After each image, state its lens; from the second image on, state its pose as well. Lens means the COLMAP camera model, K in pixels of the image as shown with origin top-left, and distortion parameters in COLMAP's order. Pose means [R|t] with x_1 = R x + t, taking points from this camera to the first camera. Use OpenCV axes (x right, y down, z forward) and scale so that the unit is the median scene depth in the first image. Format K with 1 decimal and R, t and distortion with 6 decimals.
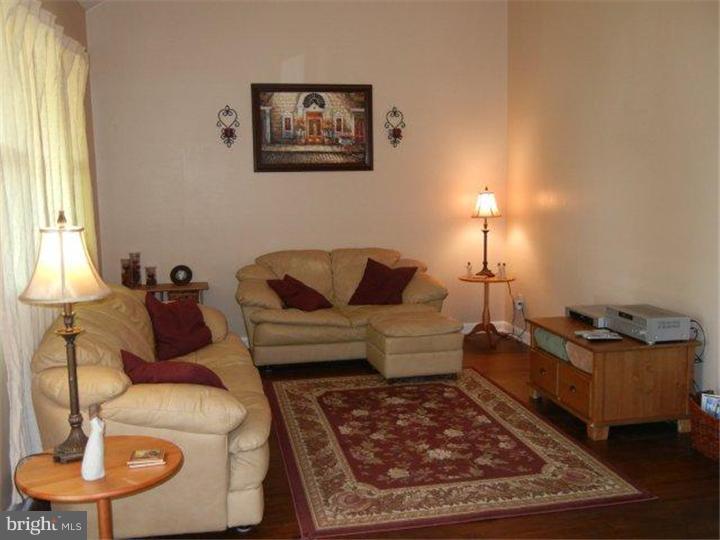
lens RADIAL K [[718.5, 0, 360.0], [0, 718.5, 270.0], [0, 0, 1]] dist [-0.013776, 0.002407]
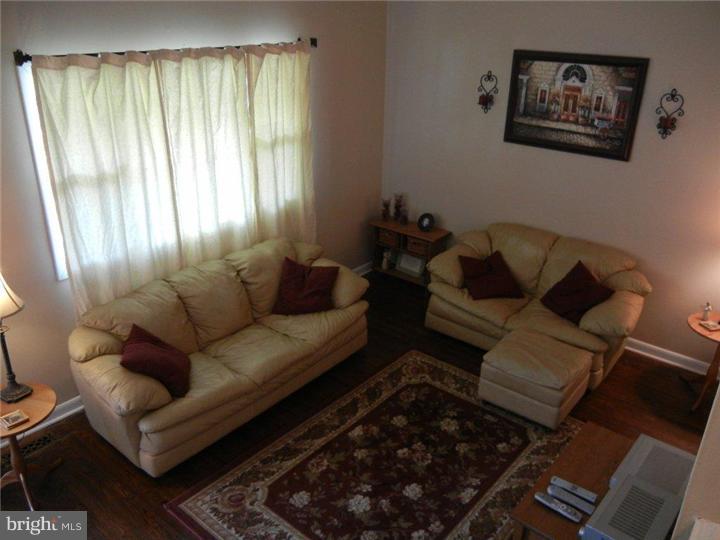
lens RADIAL K [[615.6, 0, 360.0], [0, 615.6, 270.0], [0, 0, 1]] dist [-0.011811, 0.001148]
pose [[0.616621, 0.341275, -0.709444, 0.396364], [-0.123669, 0.931957, 0.340826, -0.235845], [0.777486, -0.122425, 0.616869, 0.294199]]
